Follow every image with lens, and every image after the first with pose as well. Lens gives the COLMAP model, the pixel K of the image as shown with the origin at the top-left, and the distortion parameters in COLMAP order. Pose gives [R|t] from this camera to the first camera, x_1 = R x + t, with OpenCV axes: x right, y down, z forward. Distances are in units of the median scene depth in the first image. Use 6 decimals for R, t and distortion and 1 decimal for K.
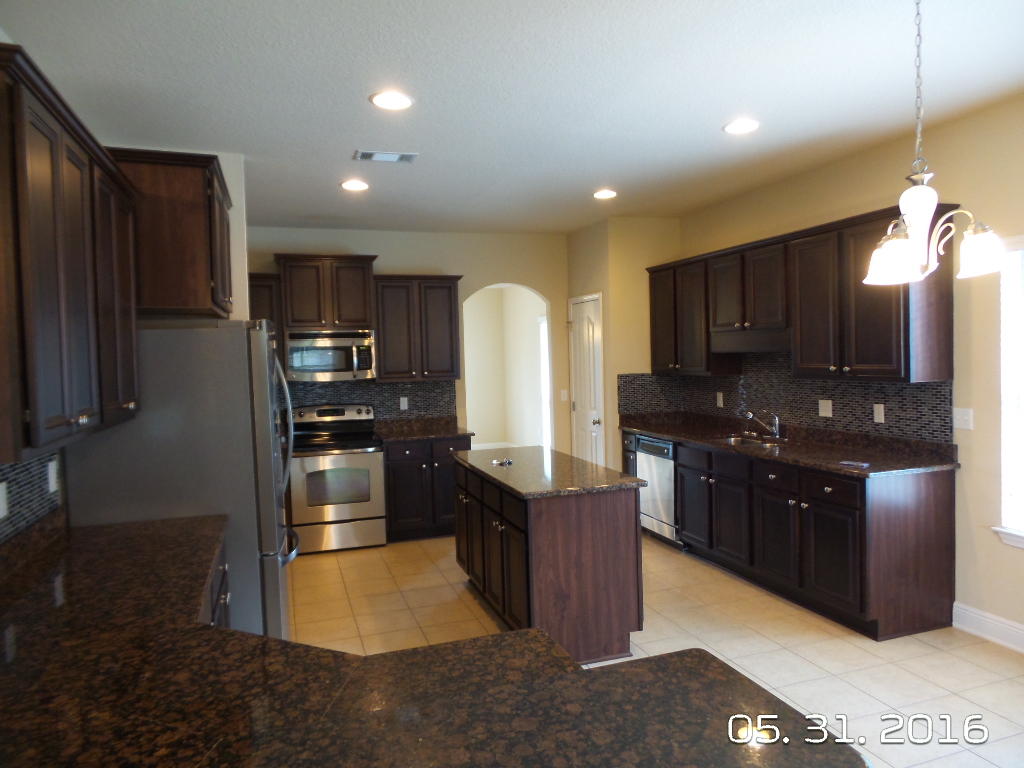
lens RADIAL K [[704.7, 0, 514.7], [0, 704.7, 389.0], [0, 0, 1]] dist [-0.000732, 0.002955]
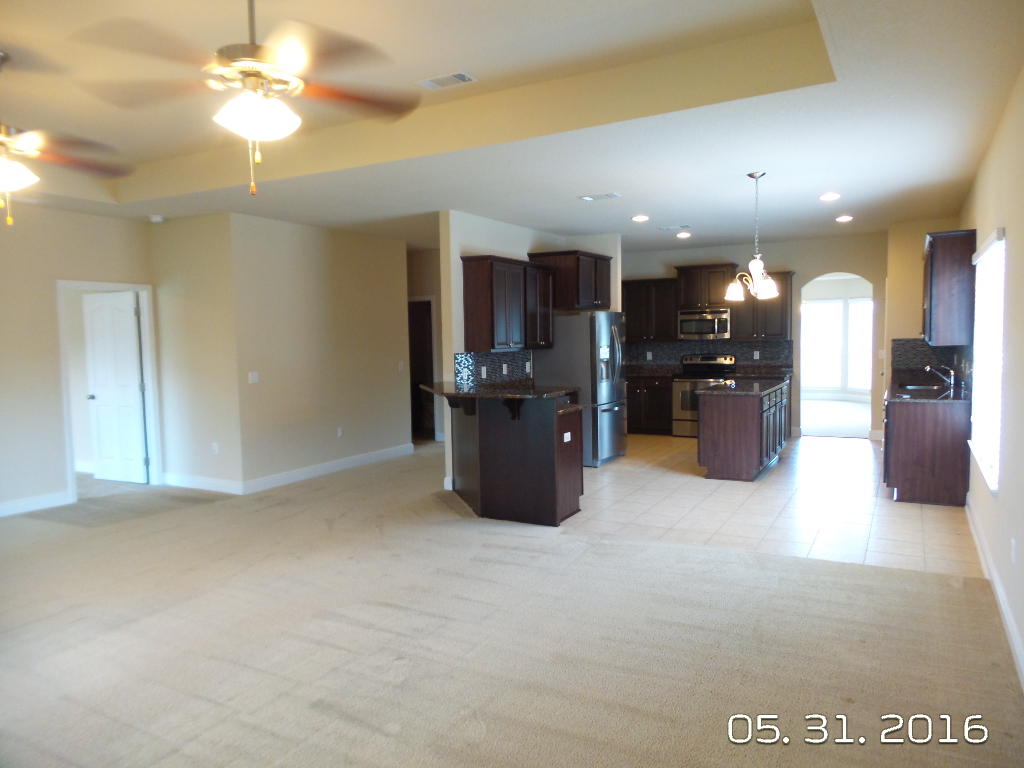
lens RADIAL K [[704.7, 0, 514.7], [0, 704.7, 389.0], [0, 0, 1]] dist [-0.000732, 0.002955]
pose [[0.668774, 0.072700, -0.739903, 0.787756], [-0.033374, 0.997140, 0.067809, 0.009042], [0.742716, -0.020655, 0.669287, -0.536238]]
